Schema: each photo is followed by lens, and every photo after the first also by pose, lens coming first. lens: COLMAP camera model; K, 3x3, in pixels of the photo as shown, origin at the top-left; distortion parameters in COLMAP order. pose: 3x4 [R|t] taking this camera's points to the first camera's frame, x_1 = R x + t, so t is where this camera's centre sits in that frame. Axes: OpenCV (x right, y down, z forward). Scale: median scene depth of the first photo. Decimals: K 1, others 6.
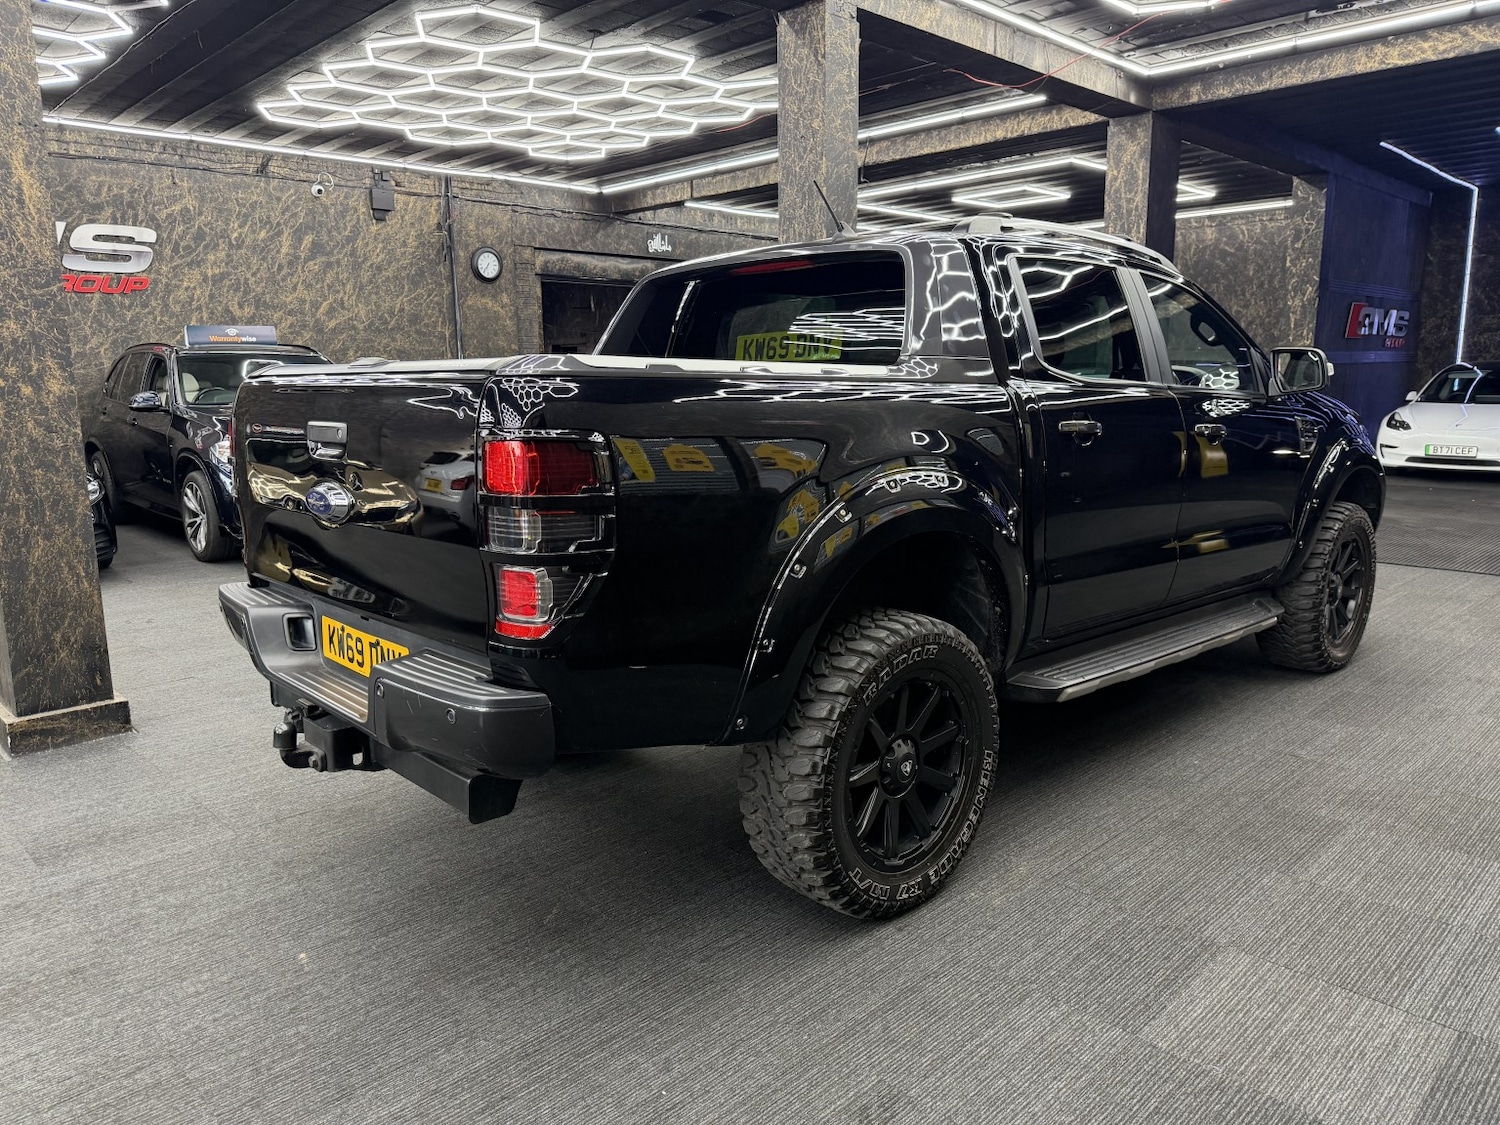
lens RADIAL K [[1063.8, 0, 752.2], [0, 1063.8, 563.1], [0, 0, 1]] dist [0.012430, -0.019043]
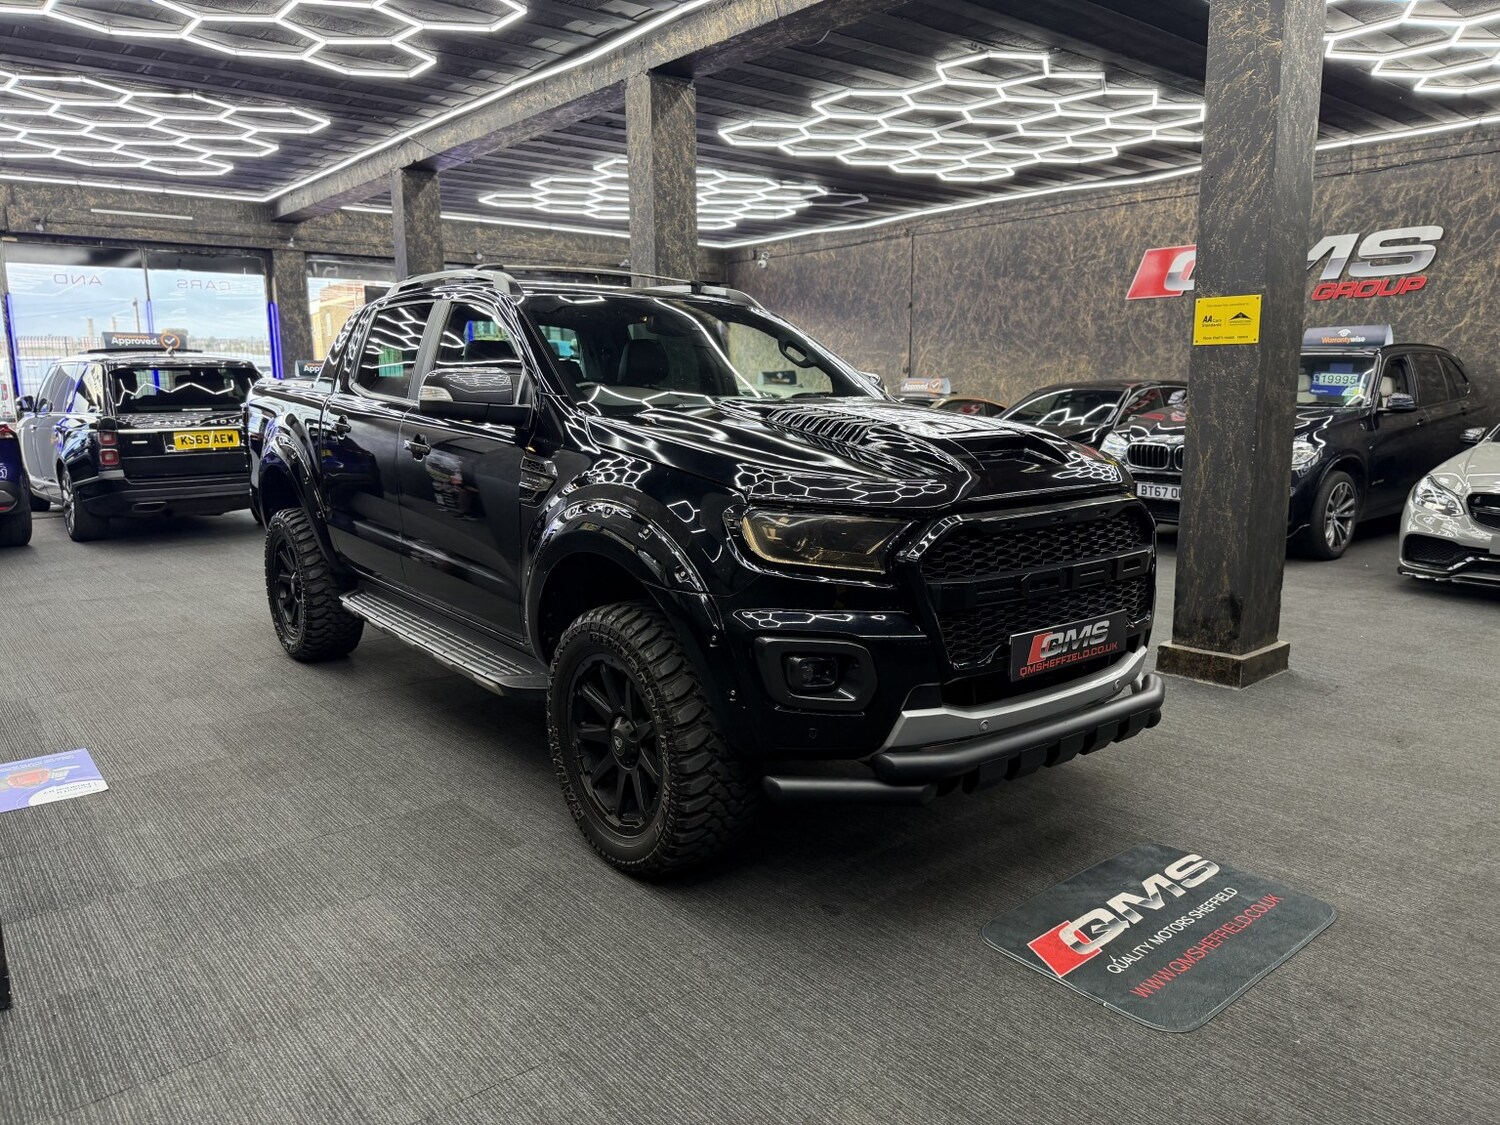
lens RADIAL K [[1063.8, 0, 756.0], [0, 1063.8, 566.1], [0, 0, 1]] dist [0.012430, -0.019043]
pose [[-0.077821, 0.181366, -0.980332, 0.697770], [-0.168208, 0.966828, 0.192221, -0.128495], [0.982675, 0.179858, -0.044732, 0.665100]]
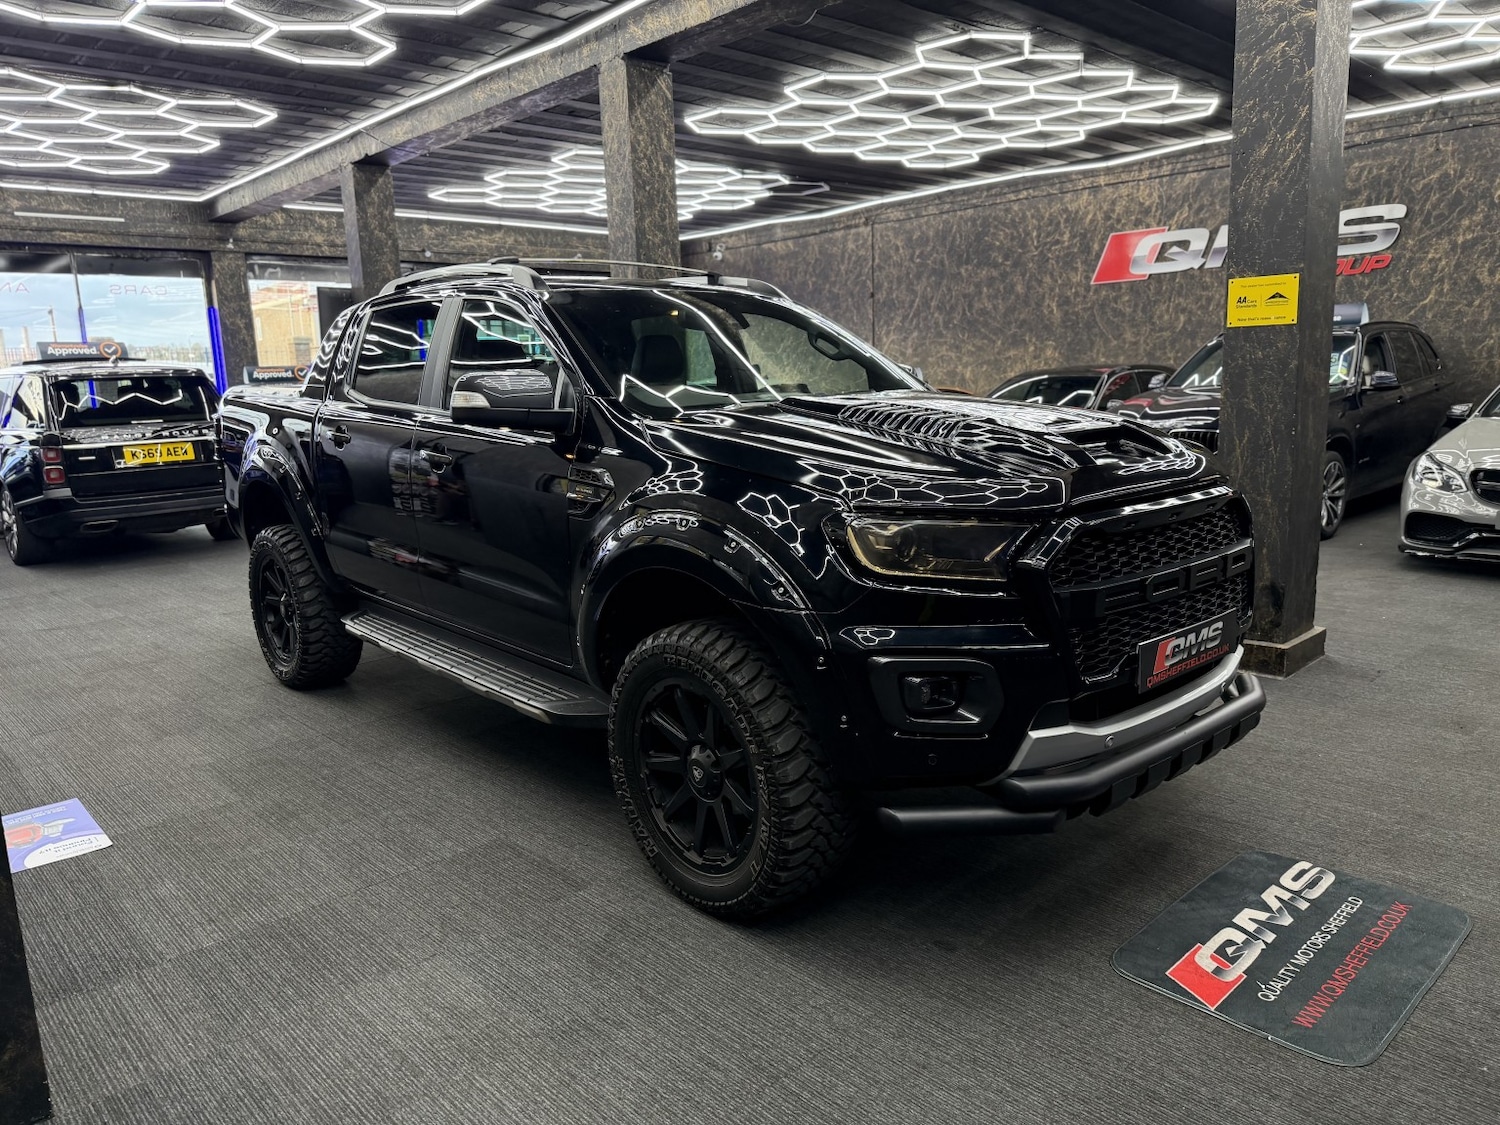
lens RADIAL K [[1063.8, 0, 758.4], [0, 1063.8, 570.7], [0, 0, 1]] dist [0.012430, -0.019043]
pose [[-0.017865, 0.192778, -0.981080, 0.670144], [-0.143885, 0.970527, 0.193324, -0.121256], [0.989433, 0.144617, 0.010399, 0.616686]]
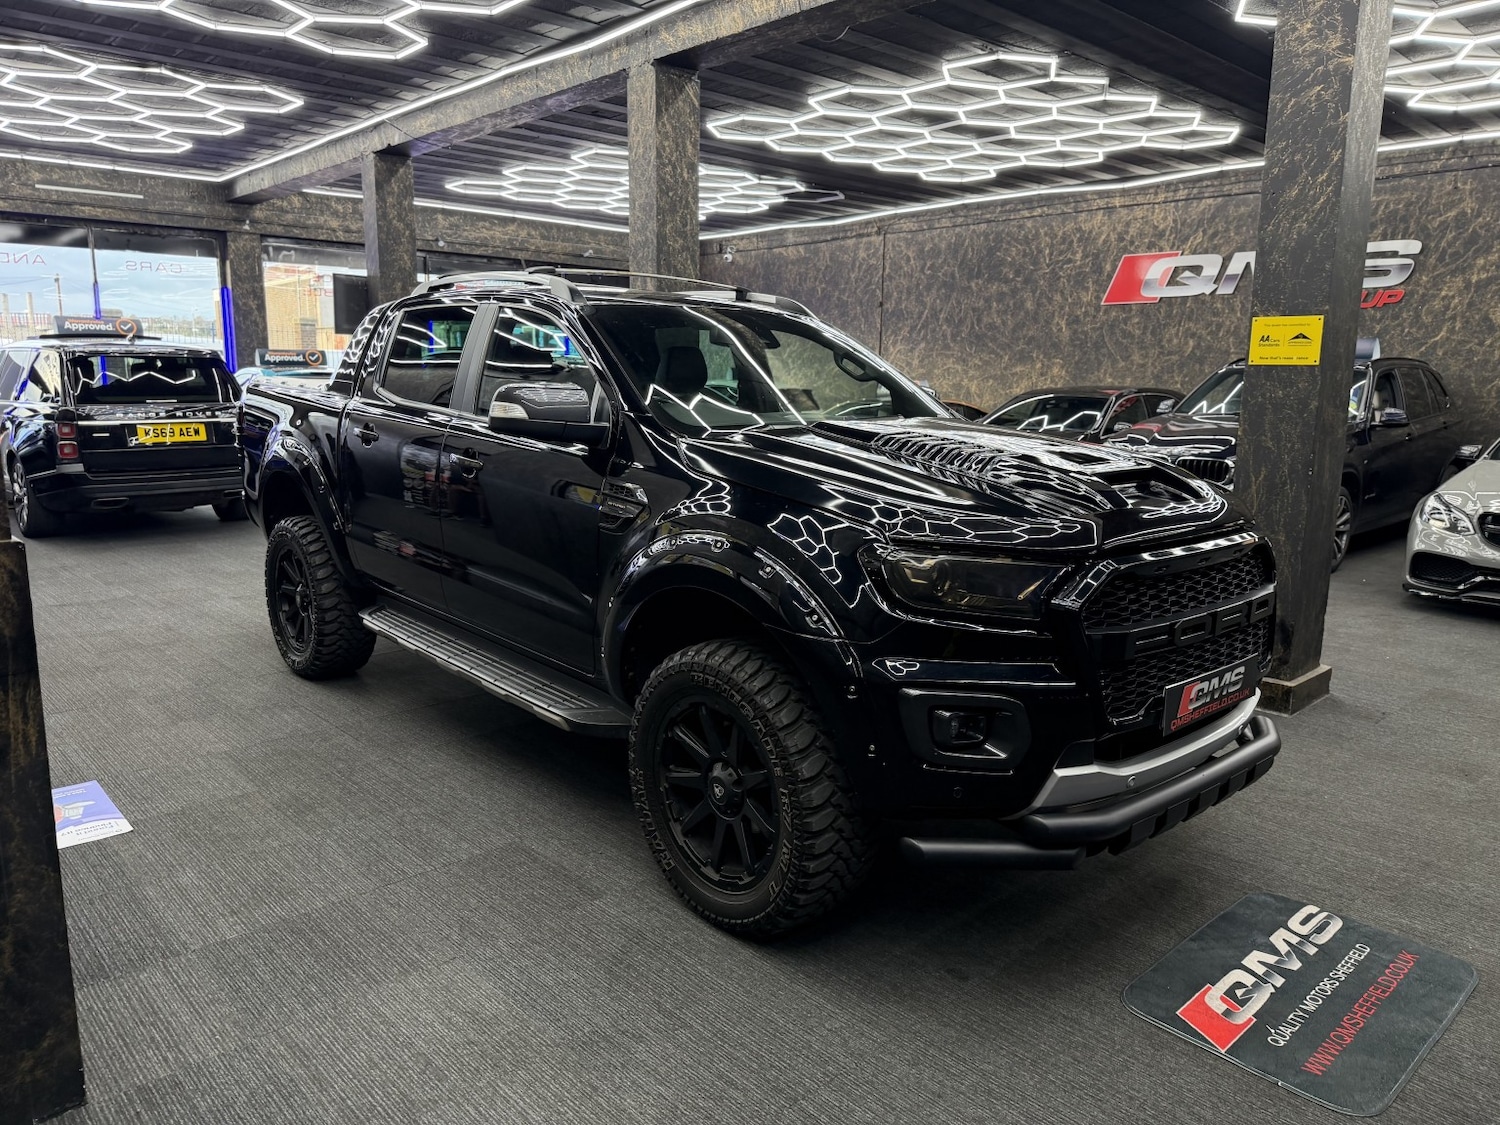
lens RADIAL K [[1063.8, 0, 742.5], [0, 1063.8, 568.4], [0, 0, 1]] dist [0.012430, -0.019043]
pose [[-0.031486, 0.190863, -0.981112, 0.674055], [-0.188296, 0.962889, 0.193361, -0.127823], [0.981607, 0.190828, 0.005621, 0.601451]]
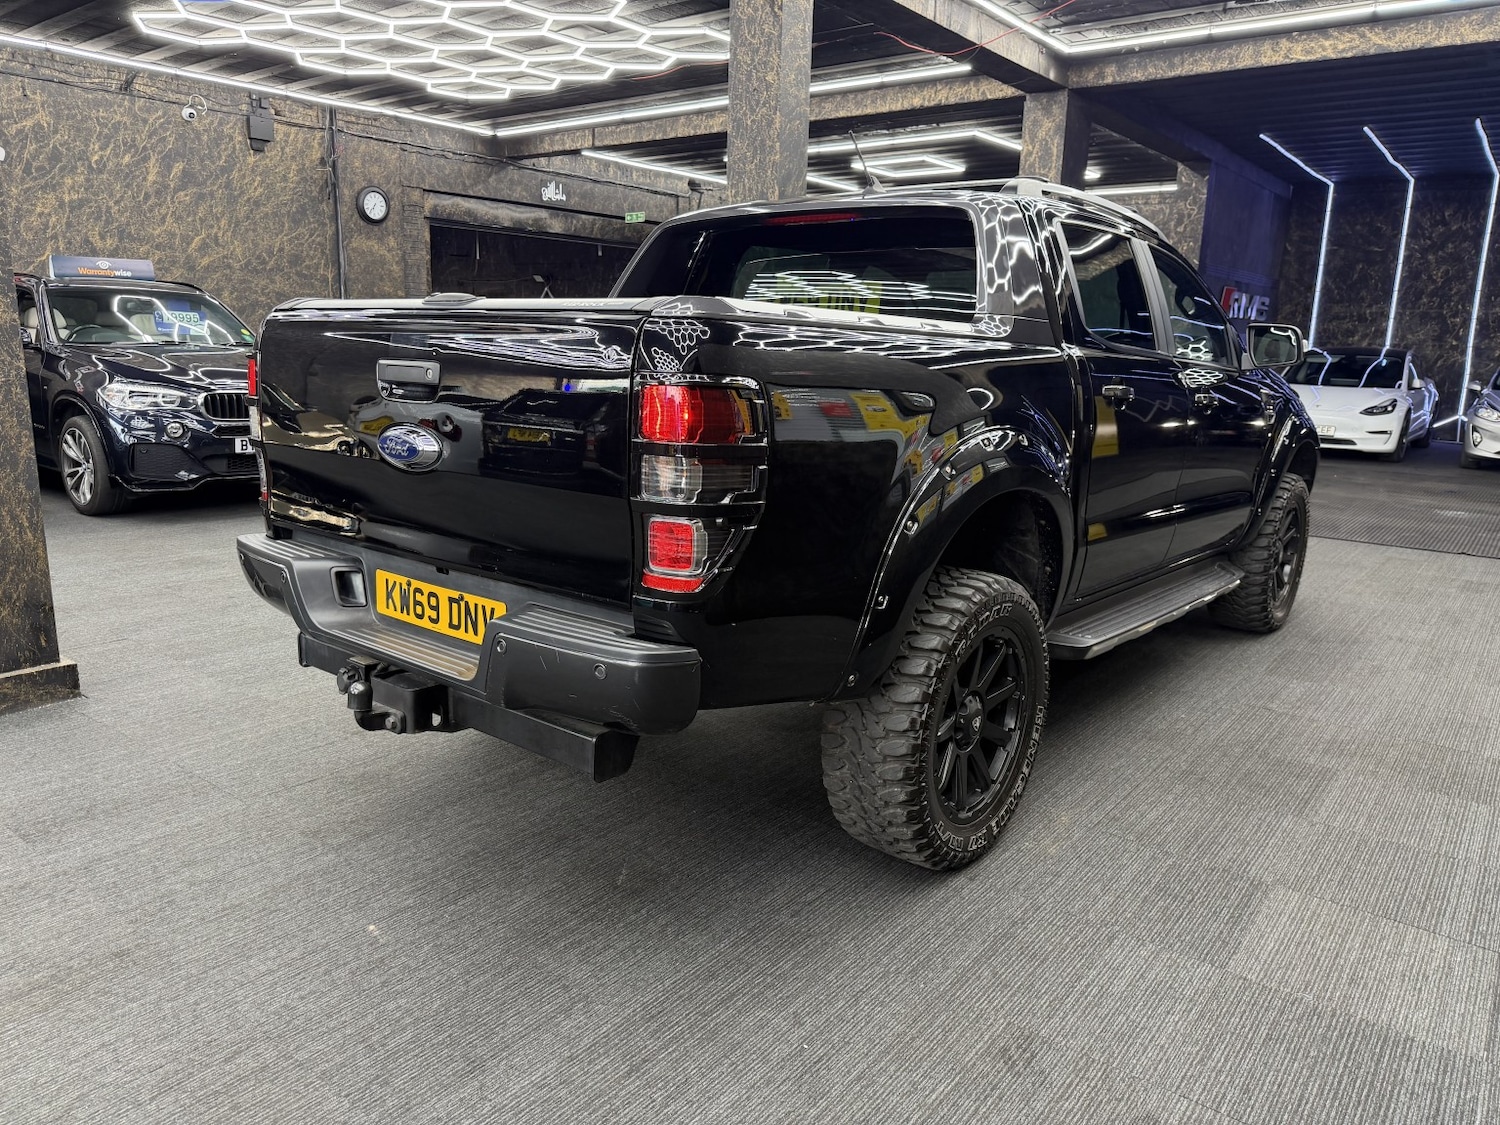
lens RADIAL K [[1063.8, 0, 758.0], [0, 1063.8, 571.0], [0, 0, 1]] dist [0.012430, -0.019043]
pose [[0.990249, 0.007110, 0.139126, -0.070457], [-0.012693, 0.999147, 0.039287, 0.003350], [-0.138728, -0.040670, 0.989495, 0.009105]]
